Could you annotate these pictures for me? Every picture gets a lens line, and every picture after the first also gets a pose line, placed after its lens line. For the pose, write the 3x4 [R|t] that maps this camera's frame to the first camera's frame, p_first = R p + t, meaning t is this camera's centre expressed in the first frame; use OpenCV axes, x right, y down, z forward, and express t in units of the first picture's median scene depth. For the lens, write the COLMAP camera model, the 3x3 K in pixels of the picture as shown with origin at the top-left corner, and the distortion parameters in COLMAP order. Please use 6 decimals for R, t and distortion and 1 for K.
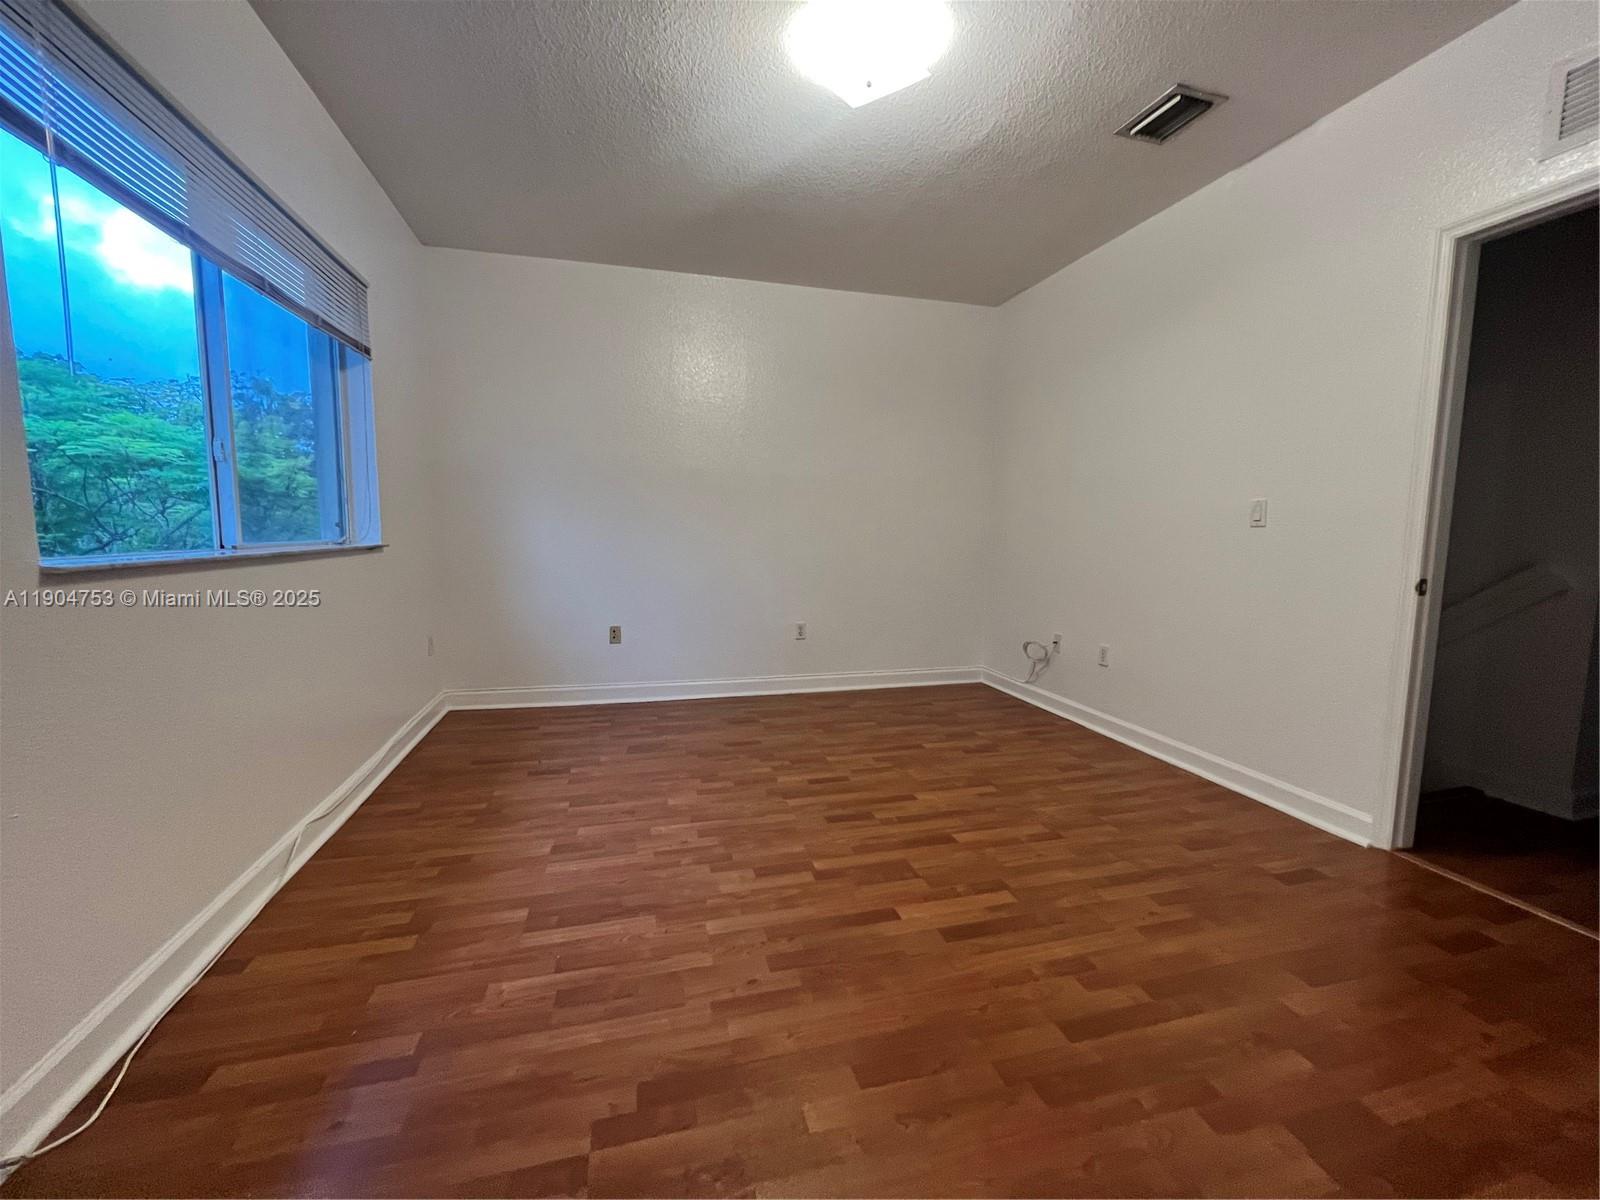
lens RADIAL K [[644.7, 0, 800.0], [0, 644.7, 600.0], [0, 0, 1]] dist [-0.002400, 0.000192]
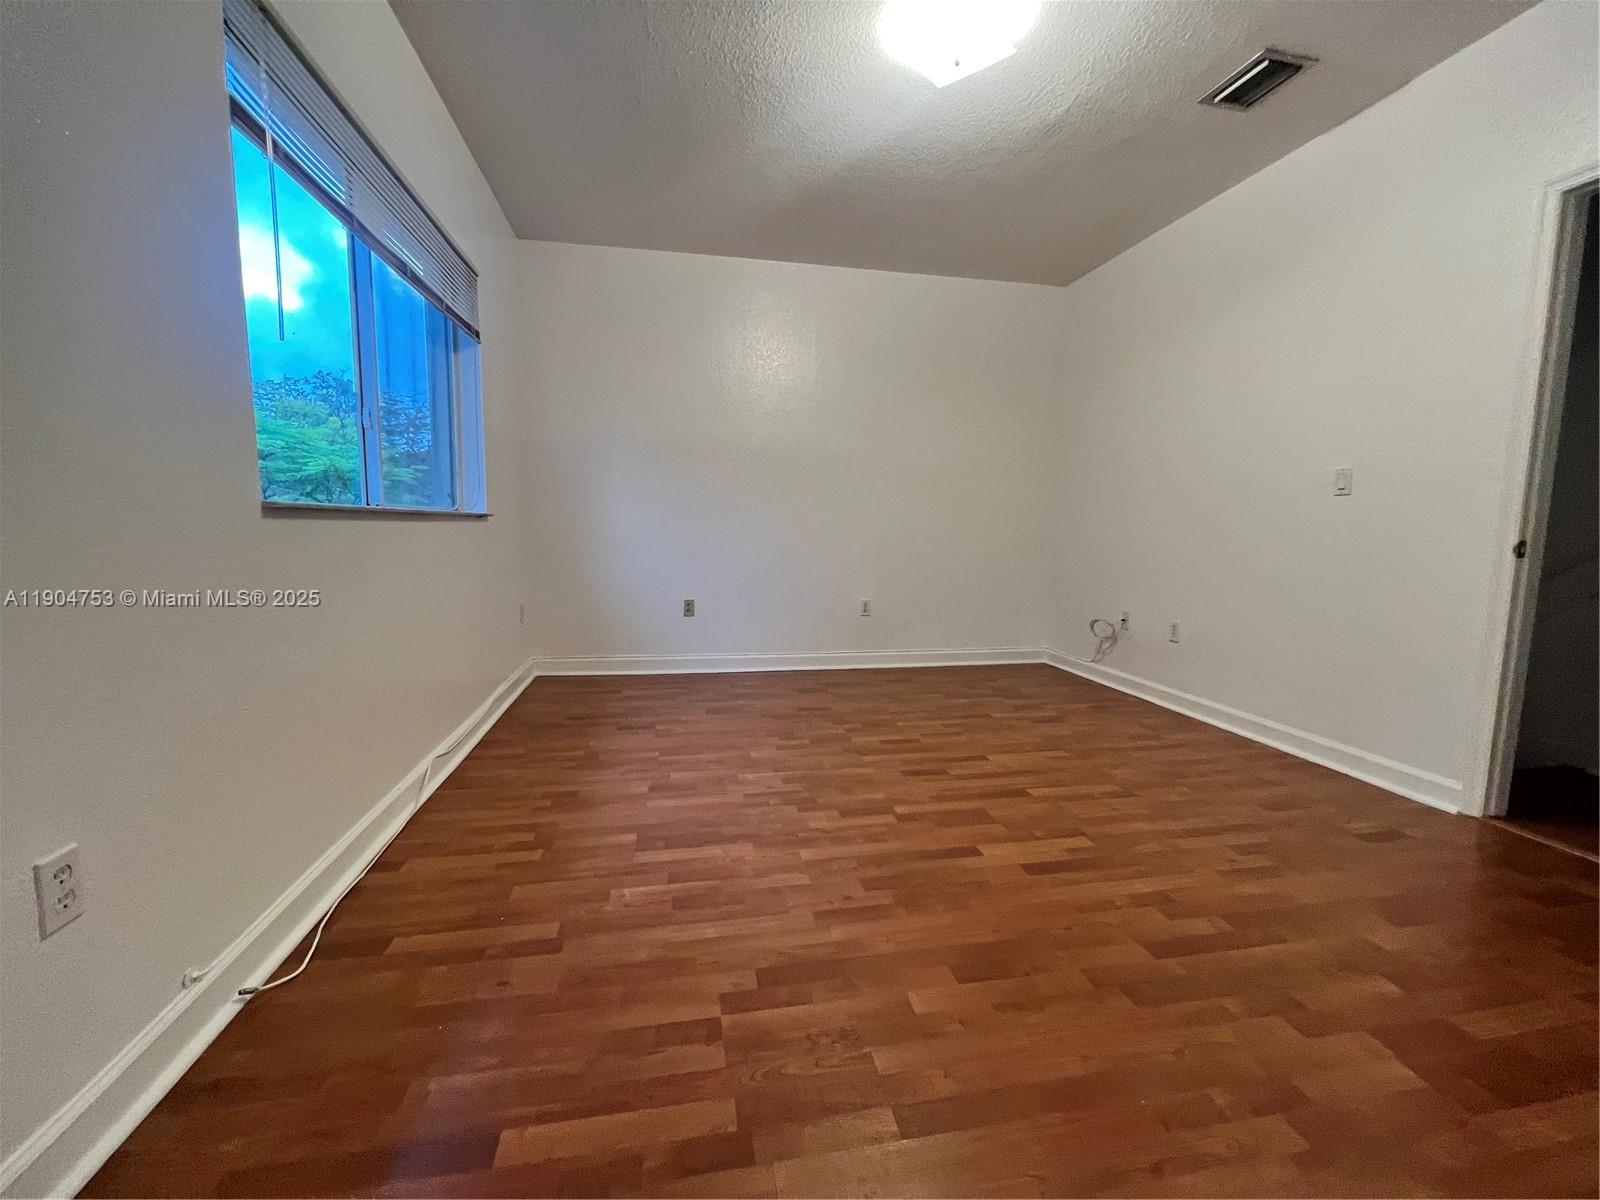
lens RADIAL K [[644.7, 0, 800.0], [0, 644.7, 600.0], [0, 0, 1]] dist [-0.002400, 0.000192]
pose [[0.997337, 0.010597, -0.072158, -0.057514], [-0.010196, 0.999930, 0.005924, 0.060377], [0.072216, -0.005173, 0.997376, -0.057960]]
